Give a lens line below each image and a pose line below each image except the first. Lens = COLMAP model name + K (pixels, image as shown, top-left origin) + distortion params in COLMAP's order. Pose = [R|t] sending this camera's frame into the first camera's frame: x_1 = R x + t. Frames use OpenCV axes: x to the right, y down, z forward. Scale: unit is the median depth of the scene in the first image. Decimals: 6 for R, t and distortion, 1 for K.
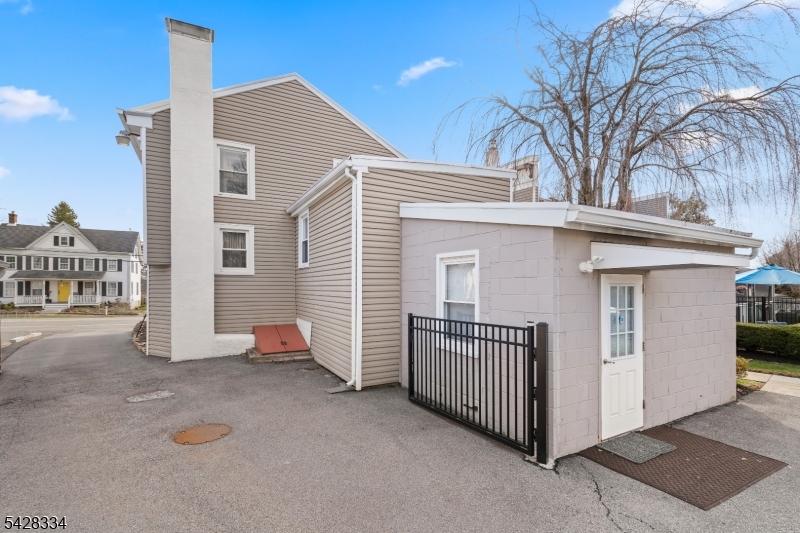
lens RADIAL K [[372.0, 0, 405.3], [0, 372.0, 286.1], [0, 0, 1]] dist [0.000988, -0.000050]
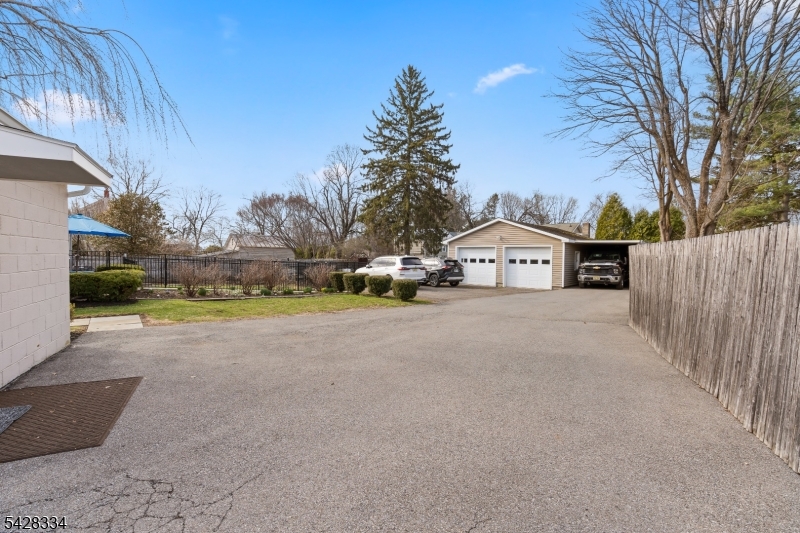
lens RADIAL K [[372.0, 0, 399.8], [0, 372.0, 265.8], [0, 0, 1]] dist [0.000988, -0.000050]
pose [[0.018833, -0.014856, 0.999712, -0.024052], [-0.001105, 0.999889, 0.014879, 0.101321], [-0.999822, -0.001385, 0.018814, 0.170326]]
